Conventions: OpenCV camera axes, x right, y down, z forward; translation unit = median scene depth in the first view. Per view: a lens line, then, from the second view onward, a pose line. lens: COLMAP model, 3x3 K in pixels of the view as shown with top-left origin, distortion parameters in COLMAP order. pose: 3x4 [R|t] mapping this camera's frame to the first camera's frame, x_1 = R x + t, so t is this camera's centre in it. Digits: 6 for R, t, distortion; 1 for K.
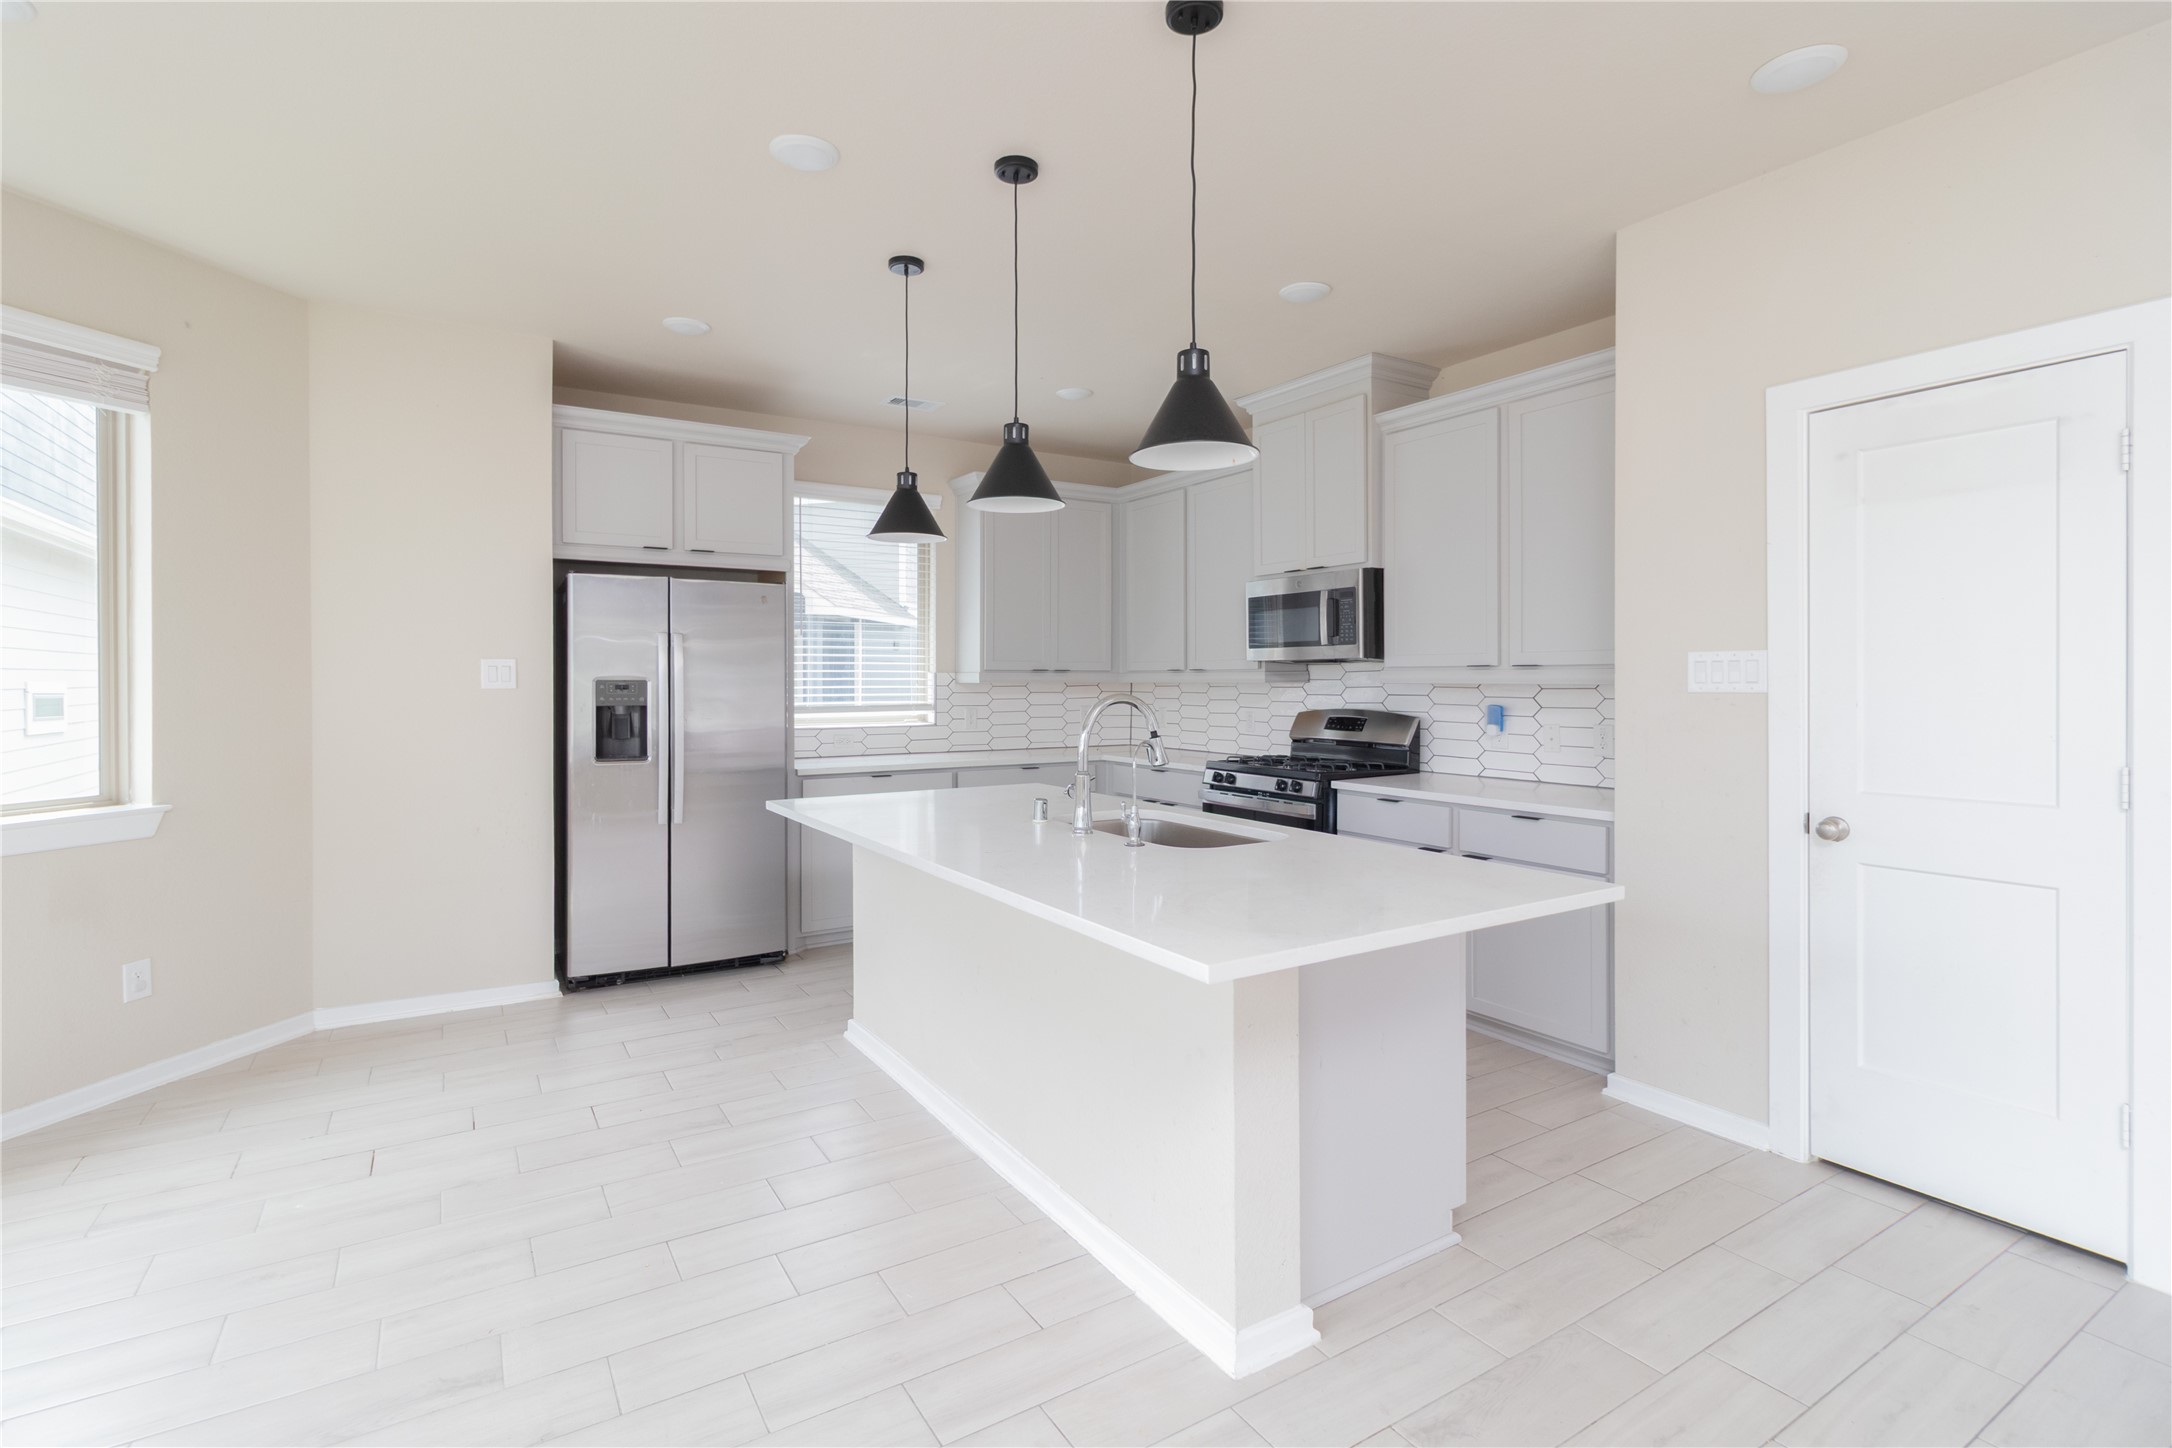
lens RADIAL K [[1029.4, 0, 1085.7], [0, 1029.4, 695.4], [0, 0, 1]] dist [0.002718, 0.000490]
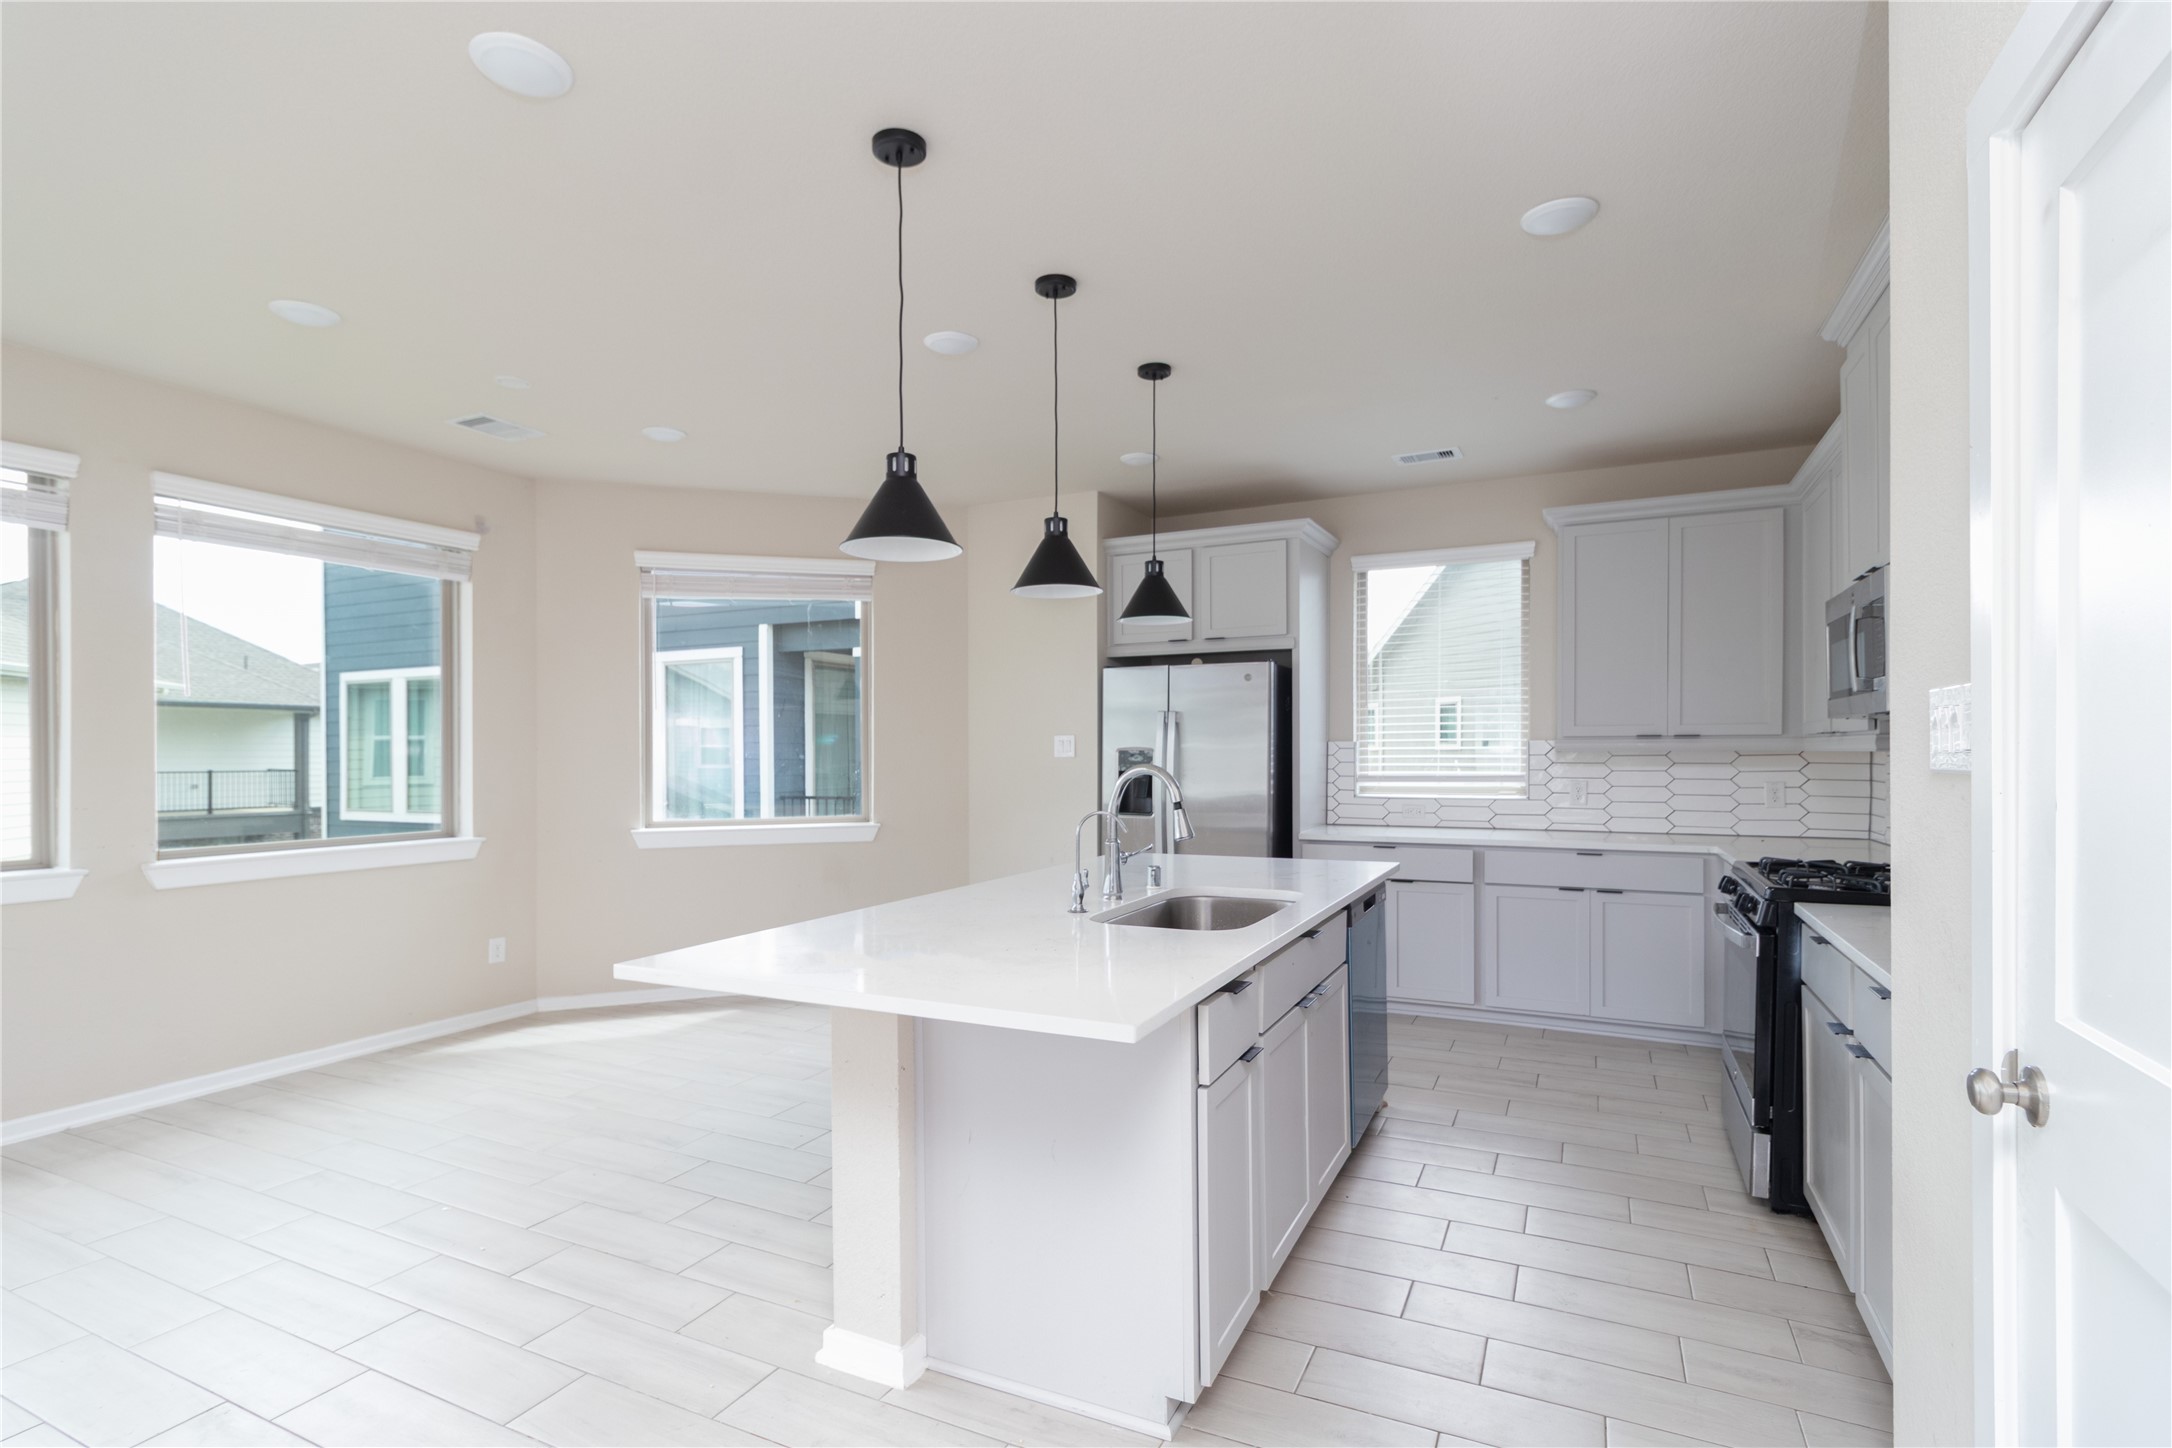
lens RADIAL K [[1029.4, 0, 1076.8], [0, 1029.4, 744.0], [0, 0, 1]] dist [0.002718, 0.000490]
pose [[0.524619, -0.007193, -0.851307, 0.449240], [-0.007432, 0.999888, -0.013028, -0.004677], [0.851305, 0.013161, 0.524506, 0.221440]]
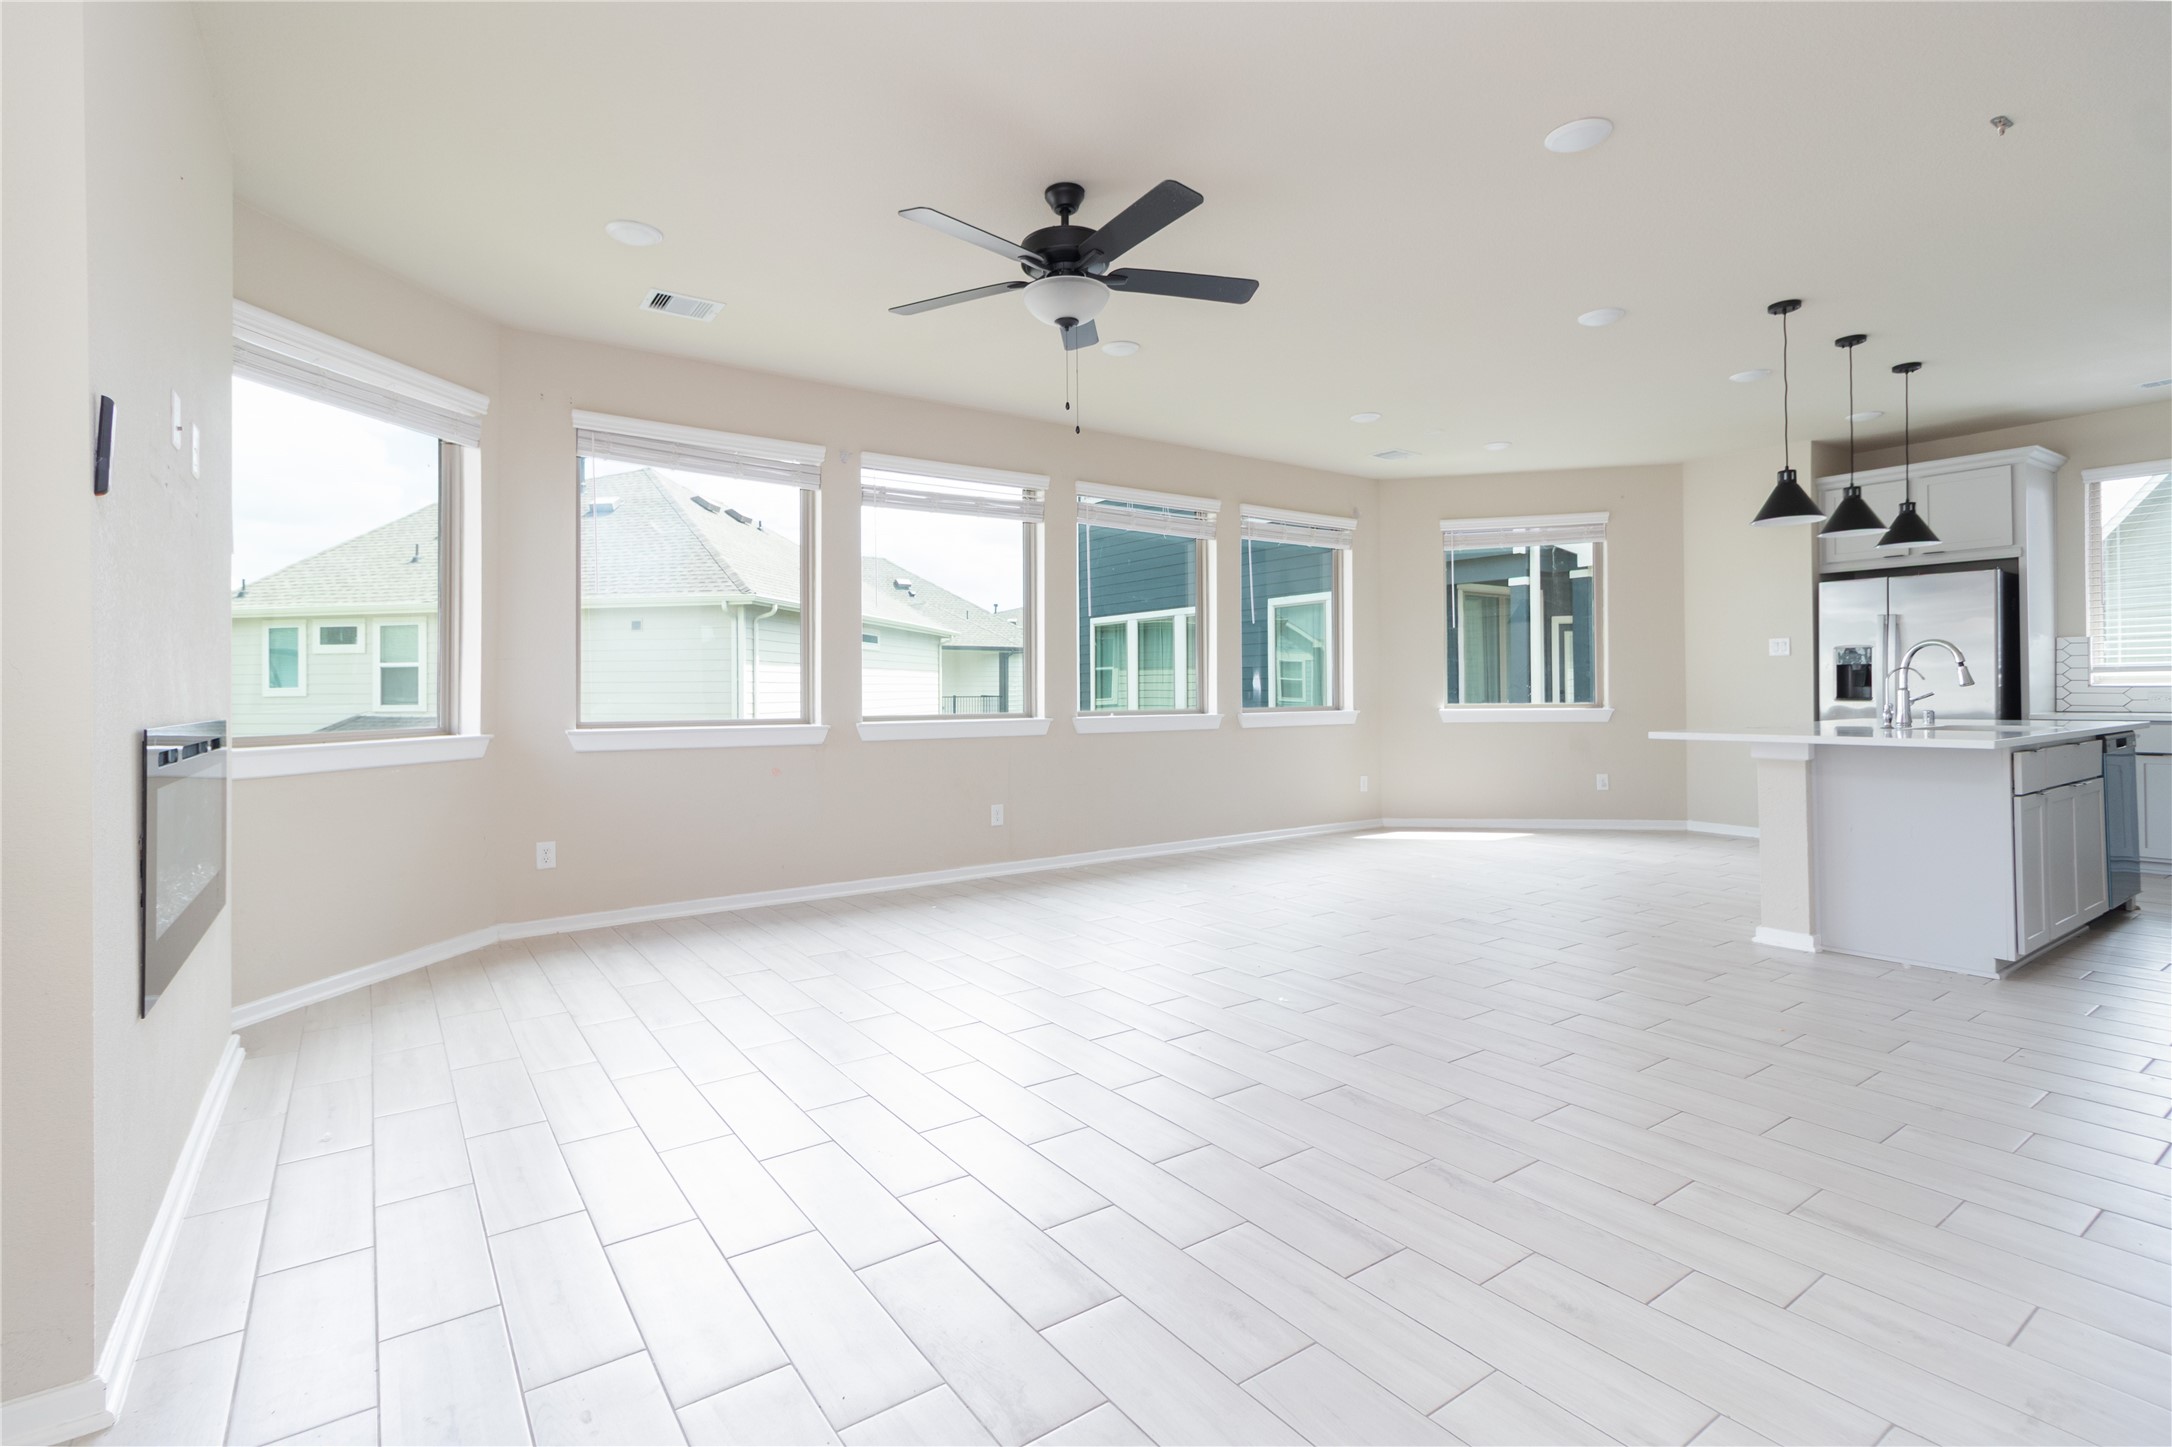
lens RADIAL K [[1029.4, 0, 1106.7], [0, 1029.4, 677.2], [0, 0, 1]] dist [0.002718, 0.000490]
pose [[0.075887, -0.011255, -0.997053, 0.781627], [-0.000897, 0.999935, -0.011356, 0.036970], [0.997116, 0.001756, 0.075872, -0.179834]]
